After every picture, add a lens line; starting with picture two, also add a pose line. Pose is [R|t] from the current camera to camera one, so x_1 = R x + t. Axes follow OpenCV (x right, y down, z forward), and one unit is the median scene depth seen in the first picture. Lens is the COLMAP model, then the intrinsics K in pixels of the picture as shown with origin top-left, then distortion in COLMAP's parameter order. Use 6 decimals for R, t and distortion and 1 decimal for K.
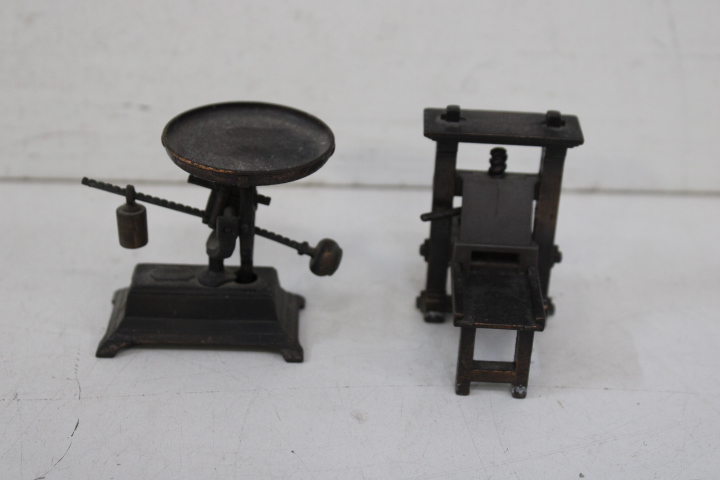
lens RADIAL K [[1273.5, 0, 360.0], [0, 1273.5, 240.0], [0, 0, 1]] dist [-0.019289, 0.150399]
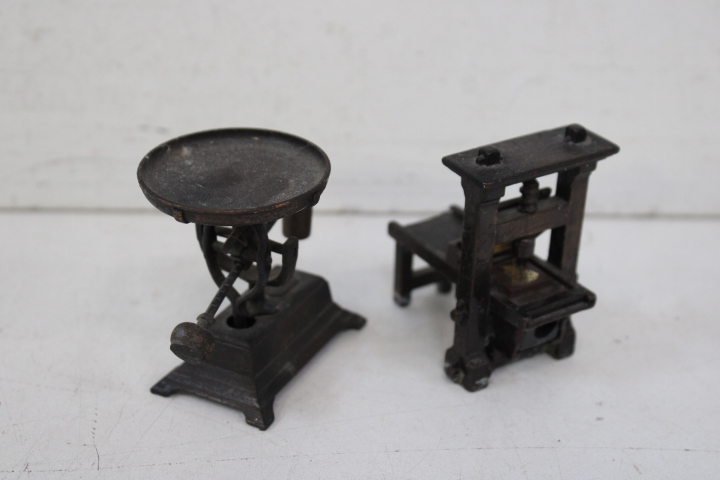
lens RADIAL K [[1273.5, 0, 360.0], [0, 1273.5, 240.0], [0, 0, 1]] dist [-0.019289, 0.150399]
pose [[0.999955, -0.008402, -0.004333, -0.031190], [0.008428, 0.999946, 0.006140, -0.038279], [0.004281, -0.006176, 0.999972, 0.108514]]
